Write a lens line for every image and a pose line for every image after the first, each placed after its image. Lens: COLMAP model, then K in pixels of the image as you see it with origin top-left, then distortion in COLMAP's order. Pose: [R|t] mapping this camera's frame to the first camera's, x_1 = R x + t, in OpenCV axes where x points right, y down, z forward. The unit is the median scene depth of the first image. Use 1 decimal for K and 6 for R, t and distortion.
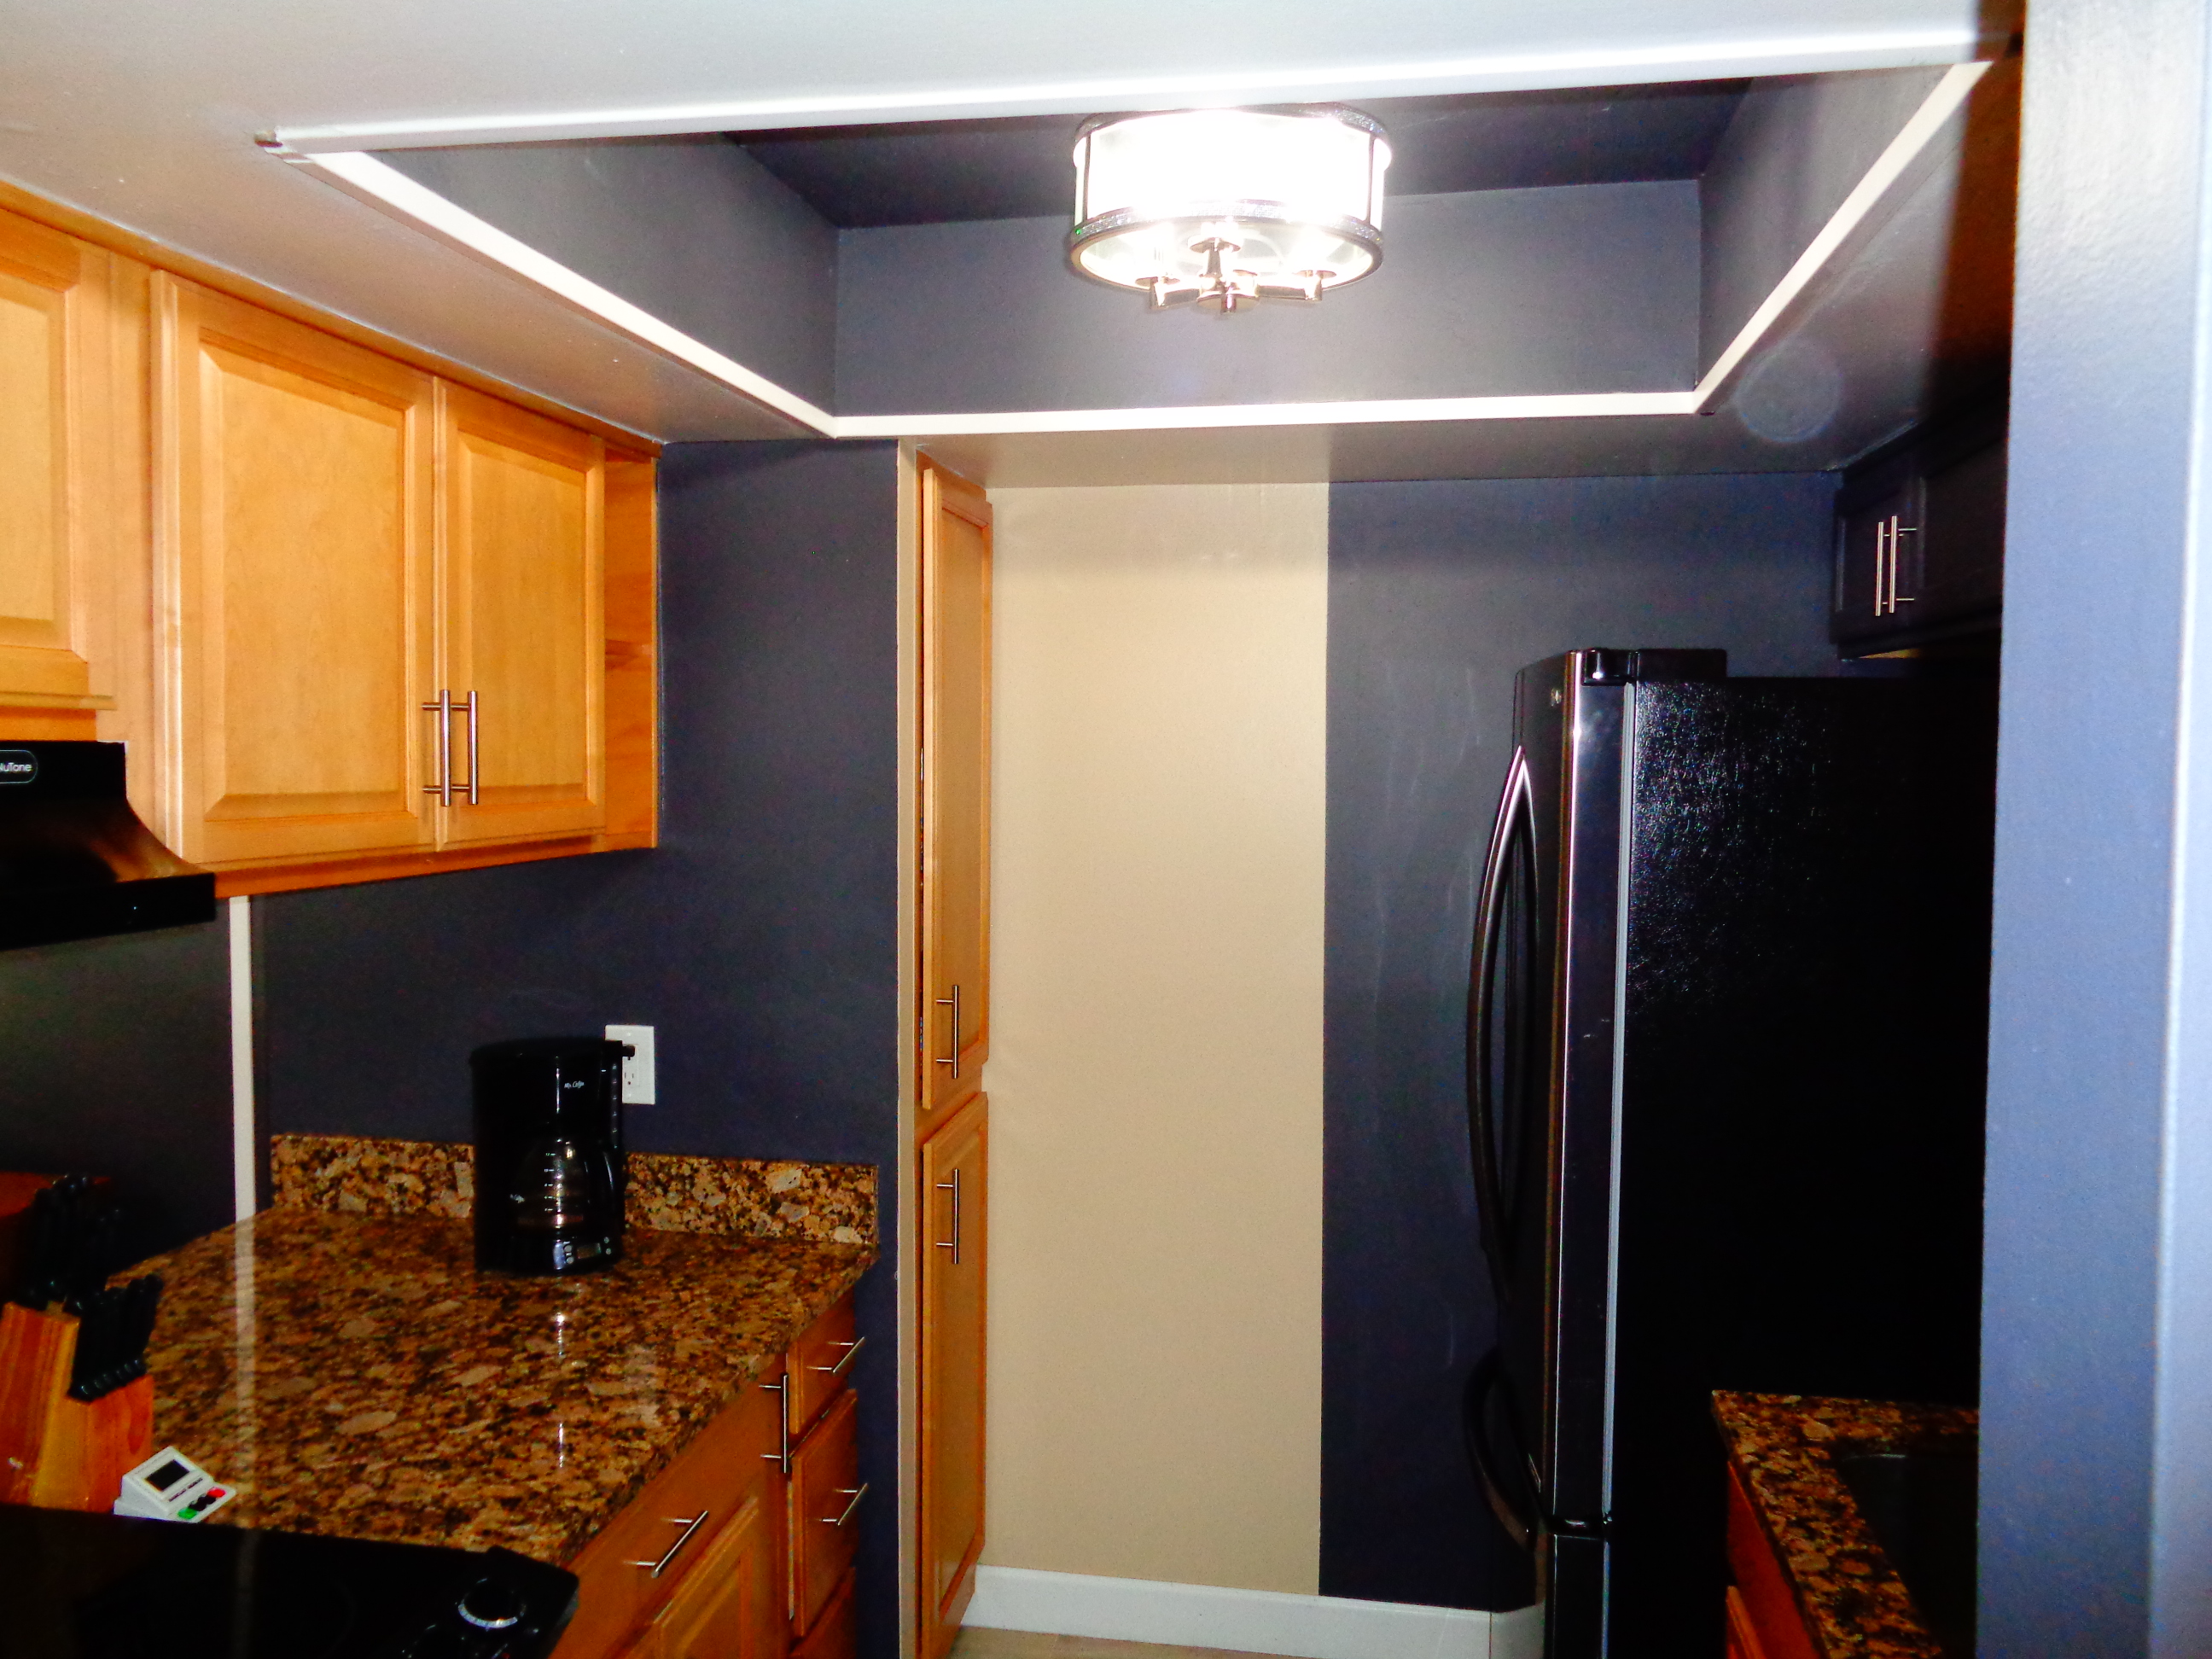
lens RADIAL K [[1640.3, 0, 1106.0], [0, 1640.3, 829.5], [0, 0, 1]] dist [0.000511, 0.006978]
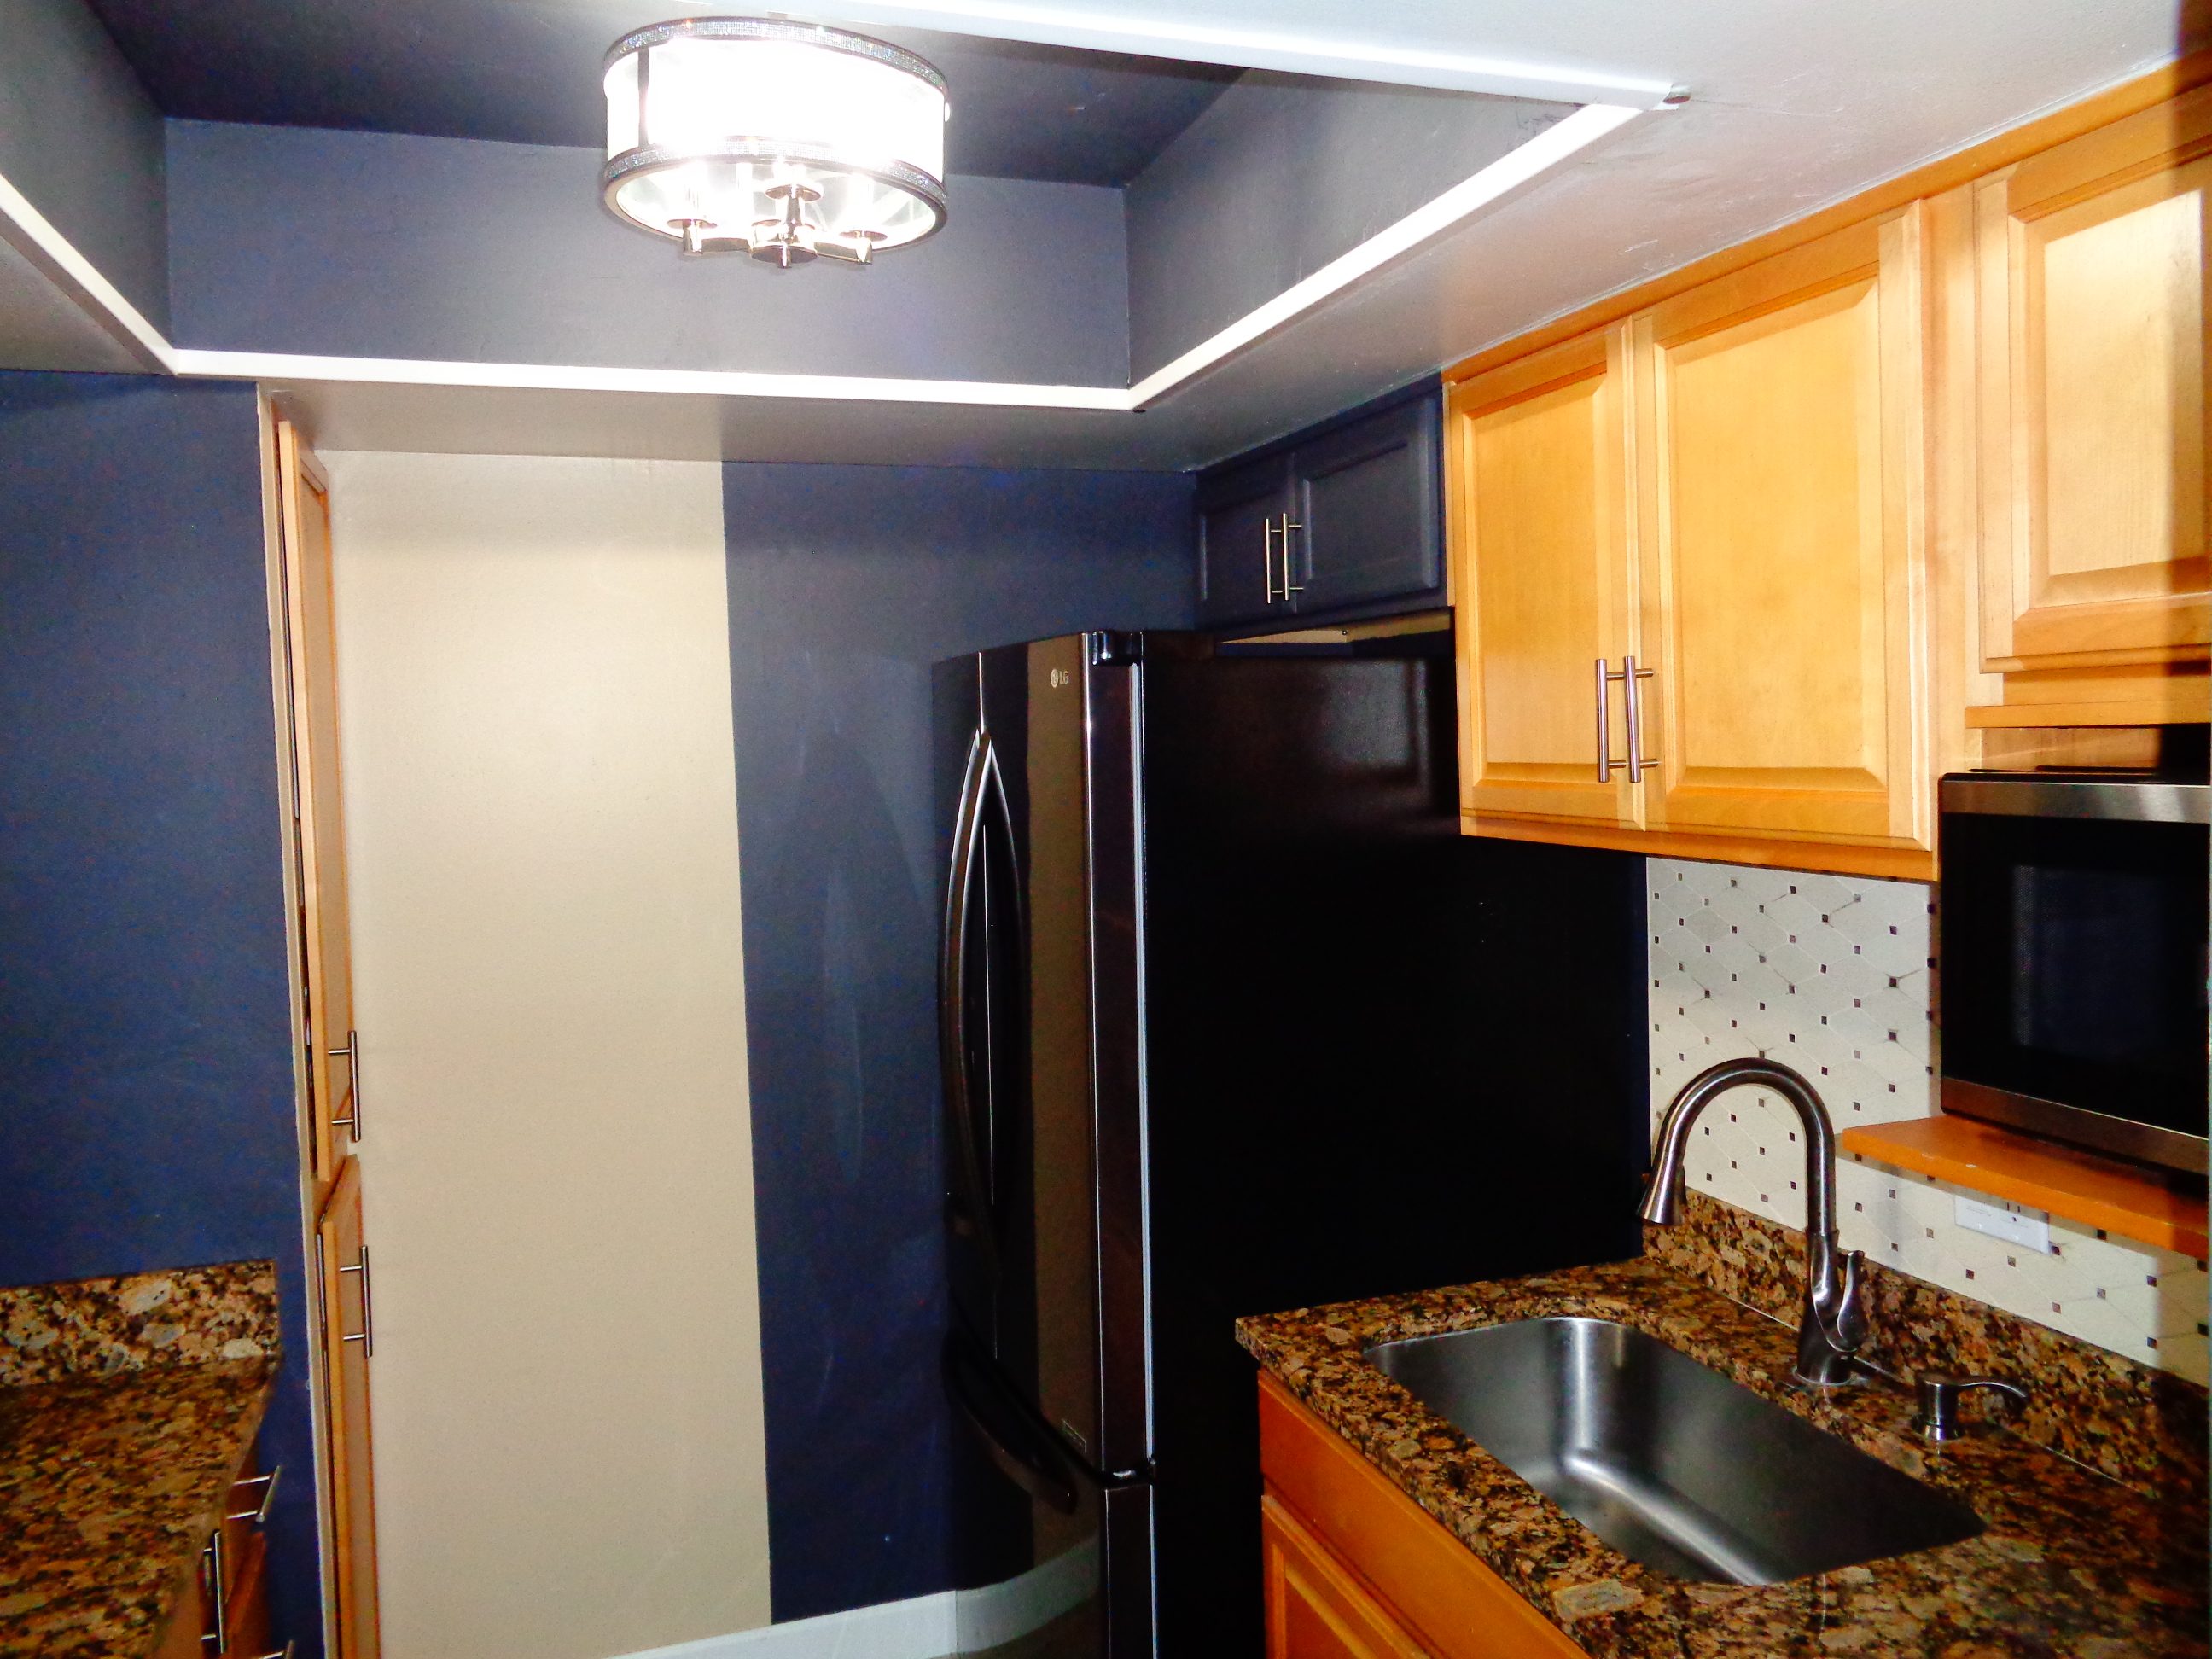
lens RADIAL K [[1649.2, 0, 1108.7], [0, 1649.2, 825.0], [0, 0, 1]] dist [0.004084, 0.000313]
pose [[0.880017, -0.055723, 0.471661, -0.167150], [0.056557, 0.998322, 0.012422, -0.000093], [-0.471562, 0.015744, 0.881692, 0.068847]]
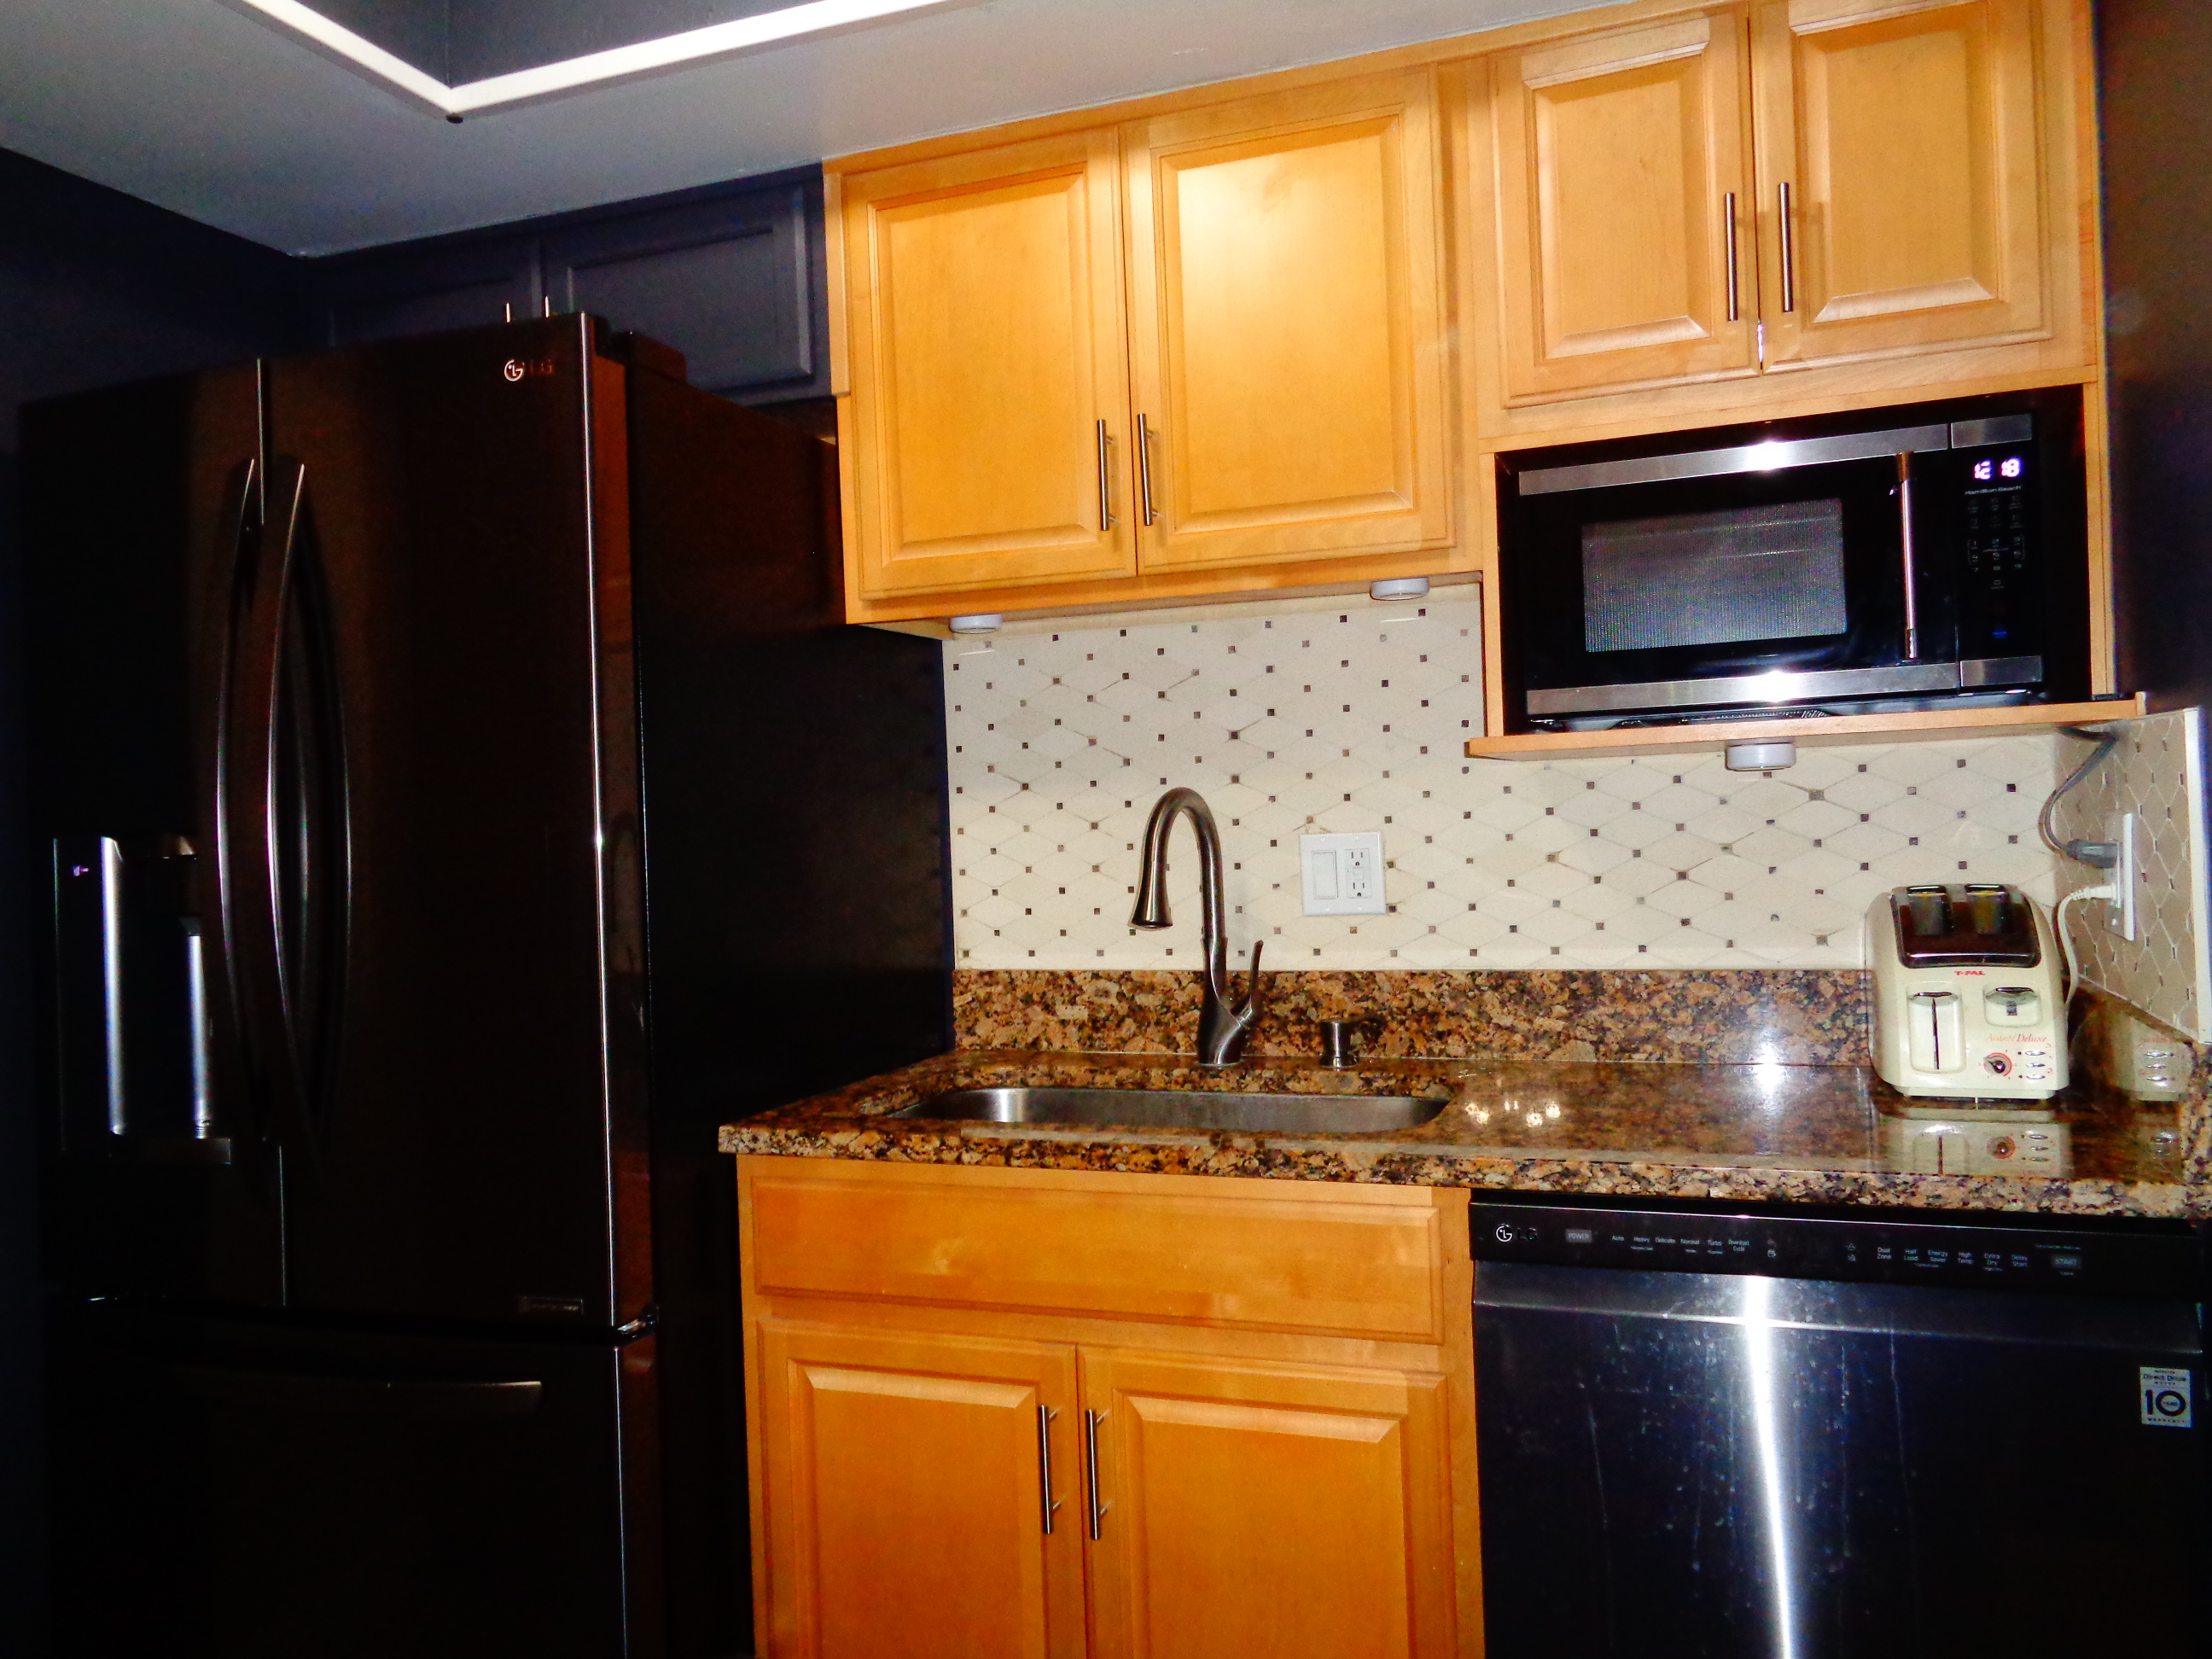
lens RADIAL K [[1677.3, 0, 1097.8], [0, 1677.3, 828.7], [0, 0, 1]] dist [0.004114, 0.000648]
pose [[0.193744, -0.018613, 0.980876, -0.469559], [0.086418, 0.996257, 0.001836, 0.160018], [-0.977239, 0.084409, 0.194627, 0.501026]]
